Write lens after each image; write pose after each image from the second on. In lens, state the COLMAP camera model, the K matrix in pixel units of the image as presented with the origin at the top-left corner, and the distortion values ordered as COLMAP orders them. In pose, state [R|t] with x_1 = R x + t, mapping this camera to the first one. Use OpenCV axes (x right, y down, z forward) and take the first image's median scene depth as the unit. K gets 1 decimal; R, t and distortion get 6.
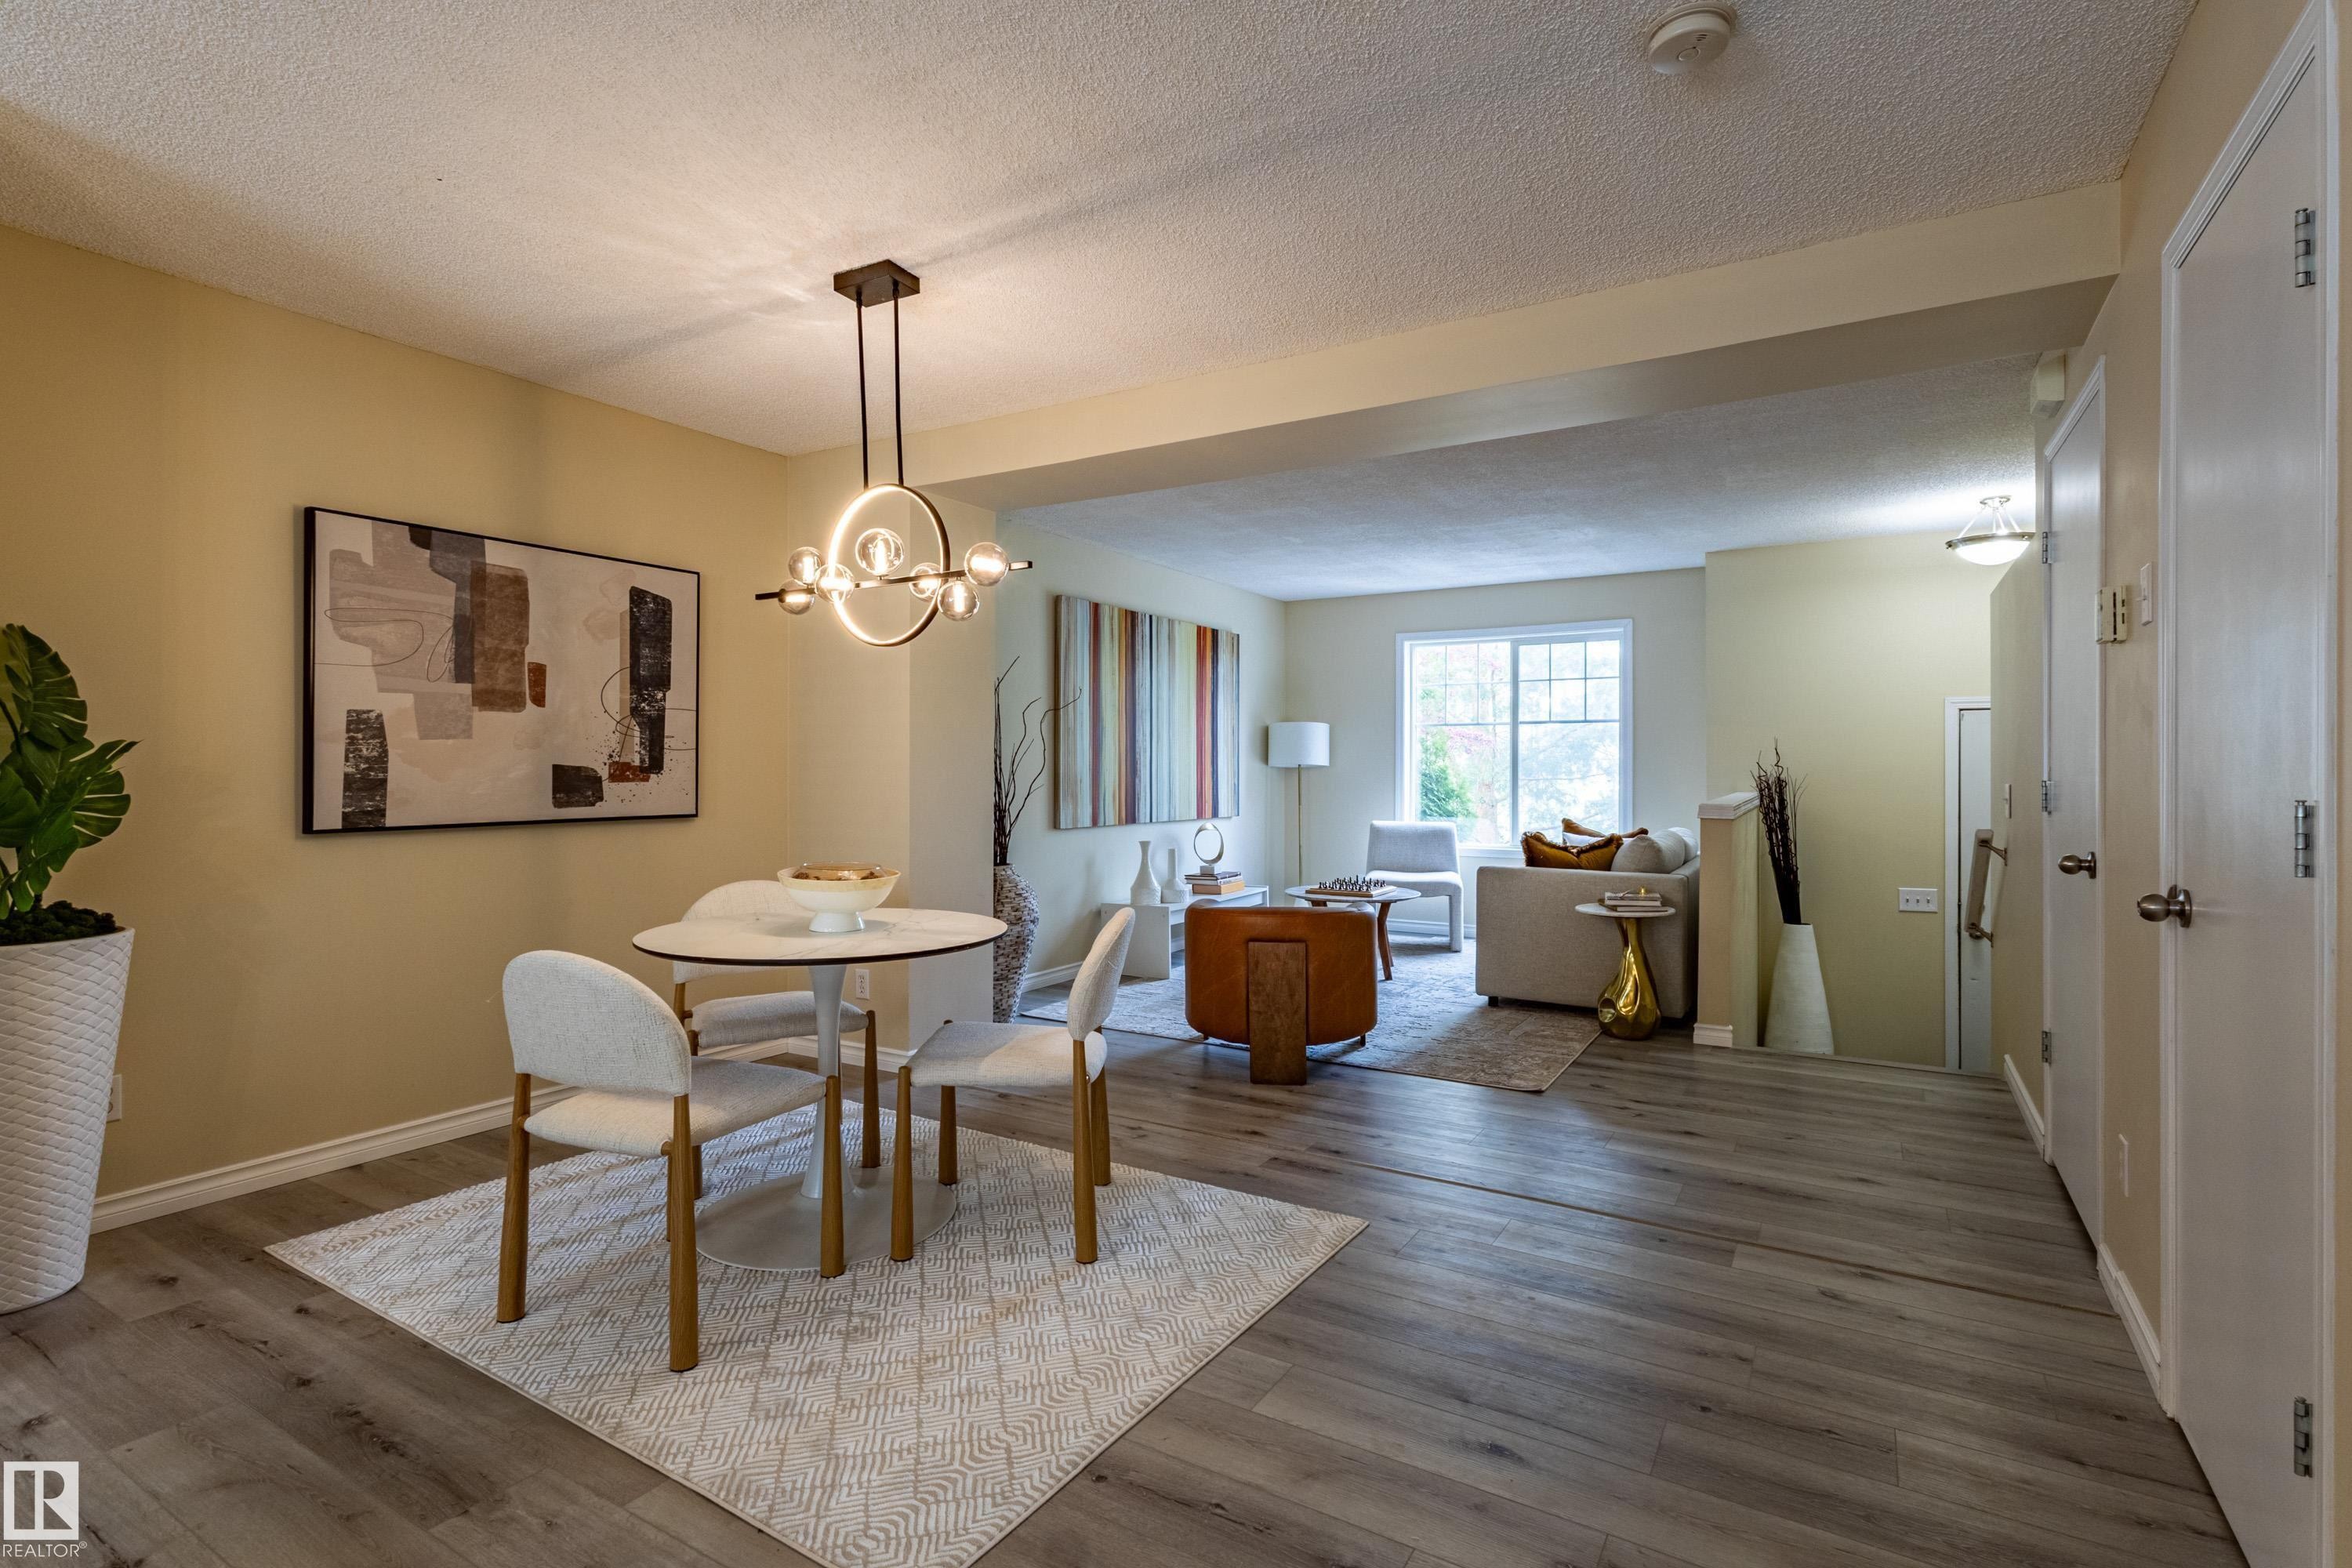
lens RADIAL K [[1101.8, 0, 1201.6], [0, 1101.8, 781.1], [0, 0, 1]] dist [0.002440, 0.000637]
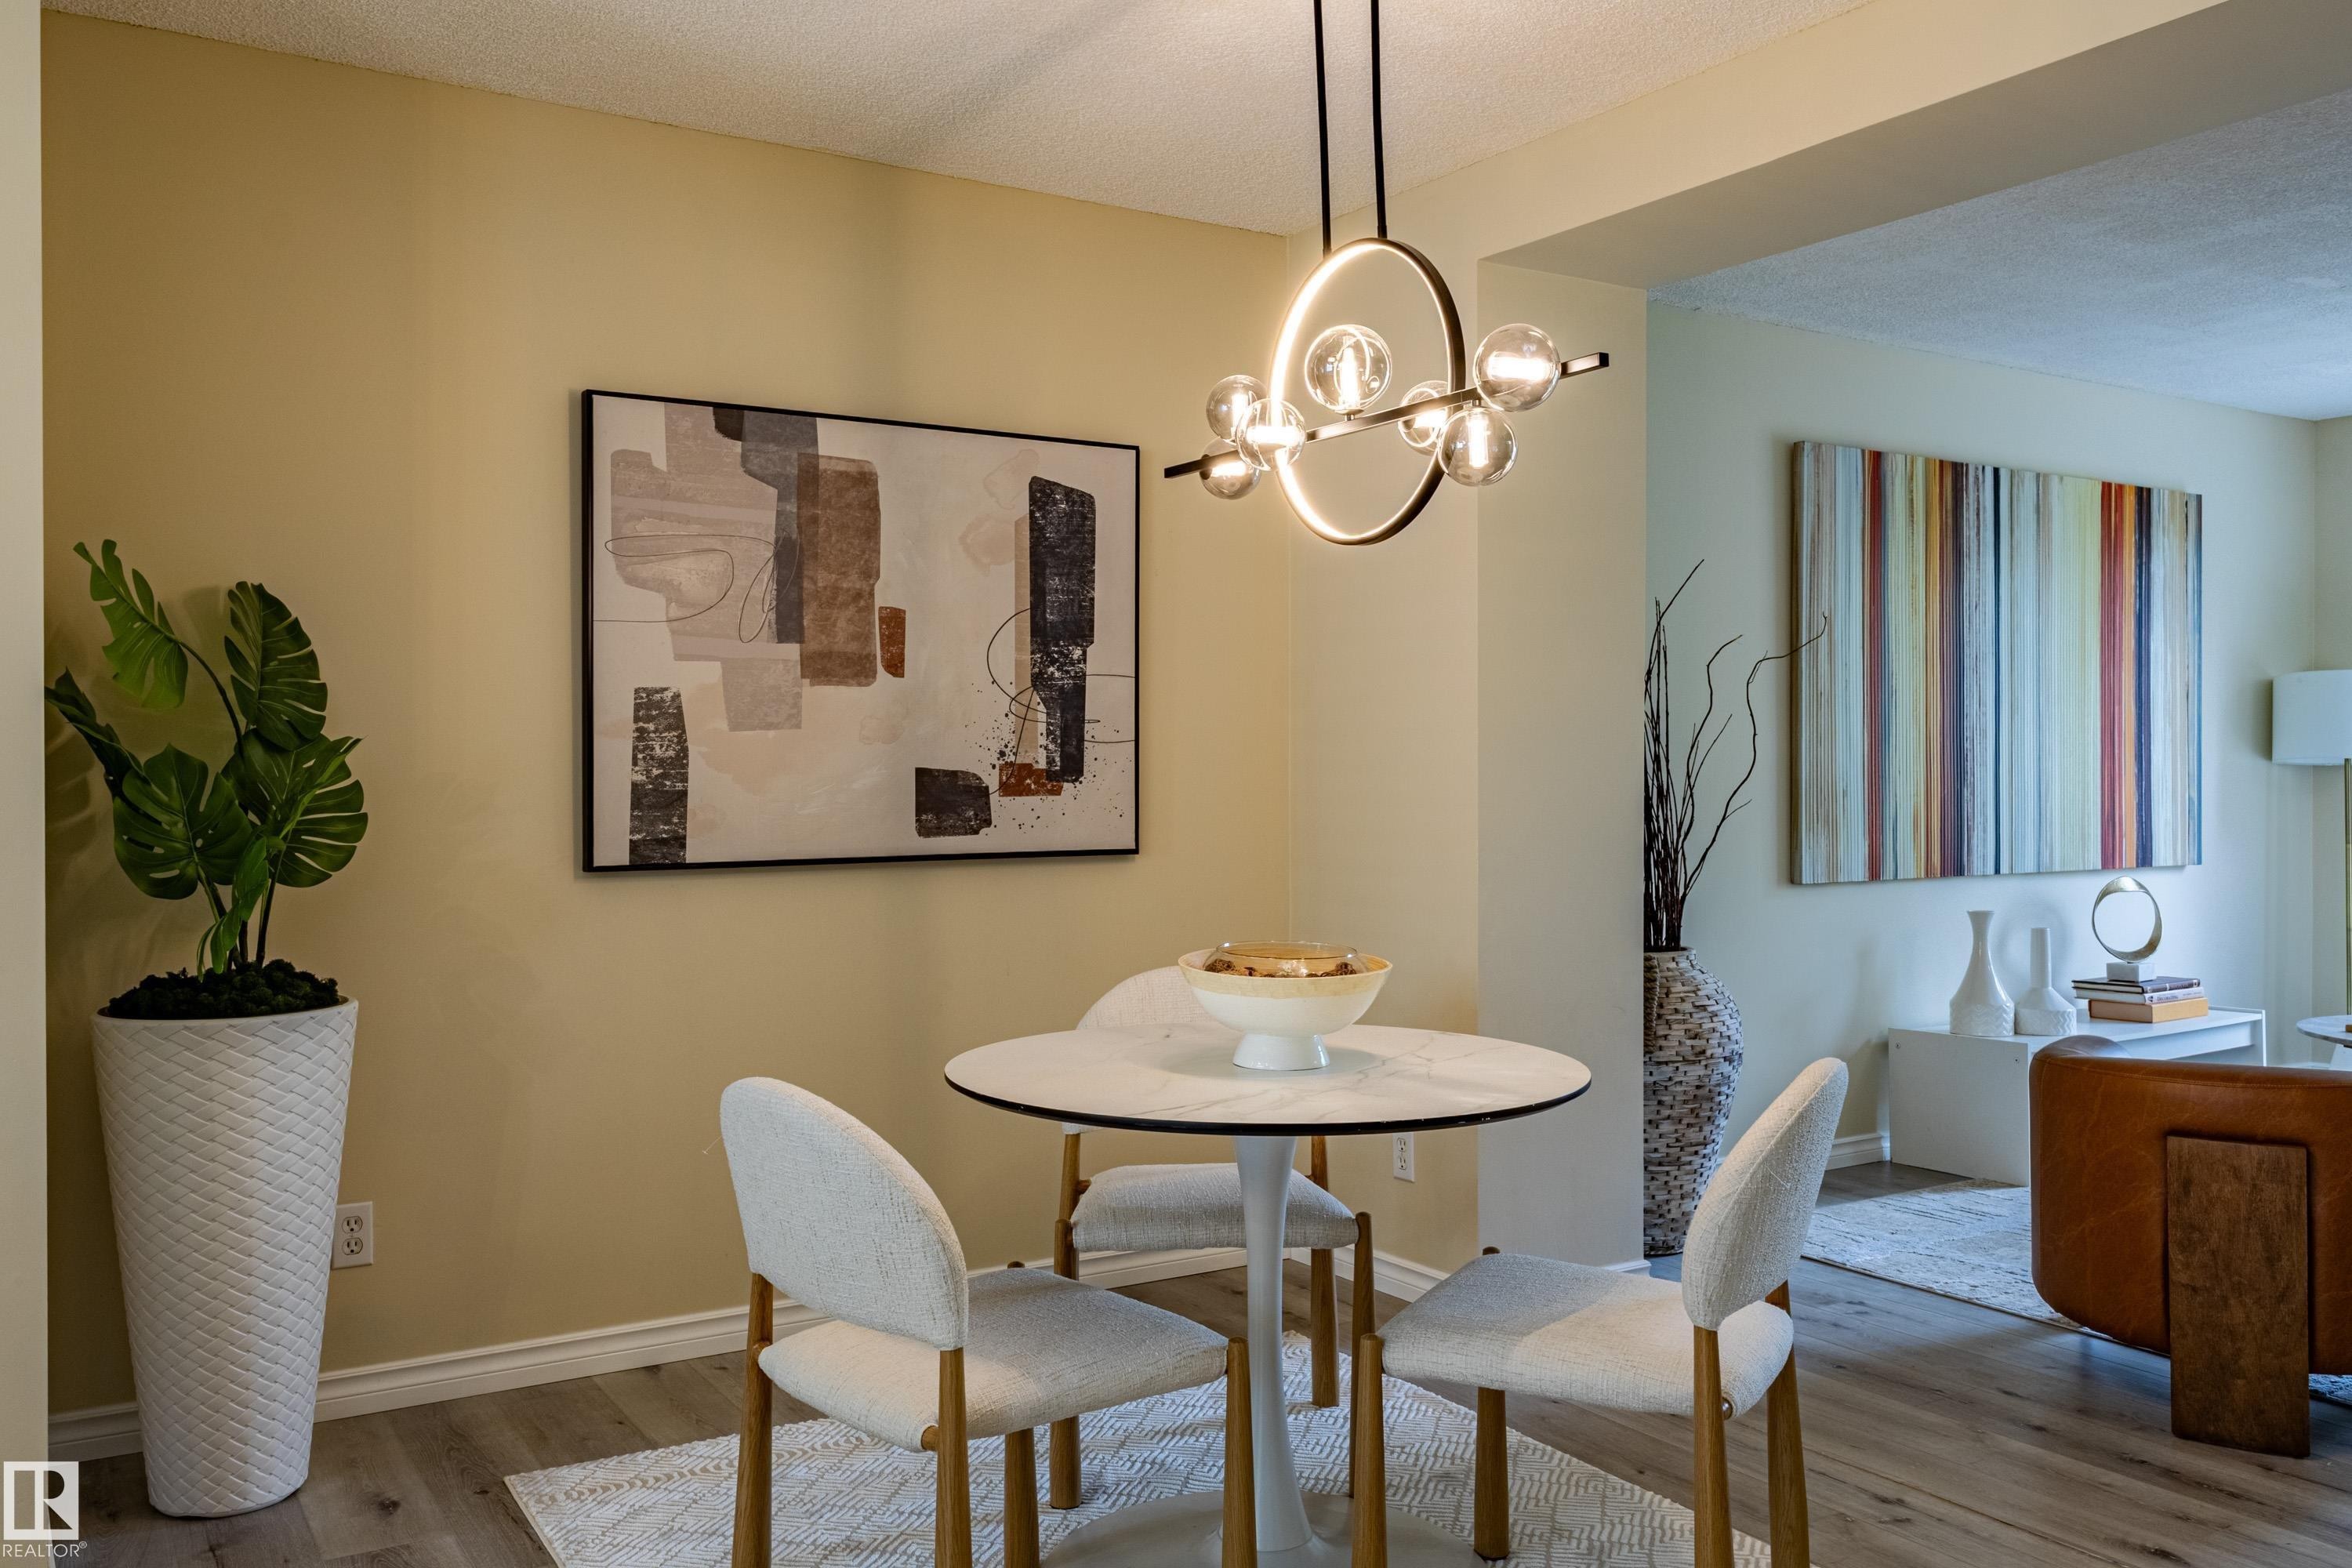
lens RADIAL K [[1798.5, 0, 1326.5], [0, 1798.5, 797.7], [0, 0, 1]] dist [0.001304, -0.000952]
pose [[0.892374, 0.001326, -0.451294, 0.086289], [0.000043, 0.999995, 0.003024, -0.001088], [0.451296, -0.002718, 0.892370, 0.191835]]
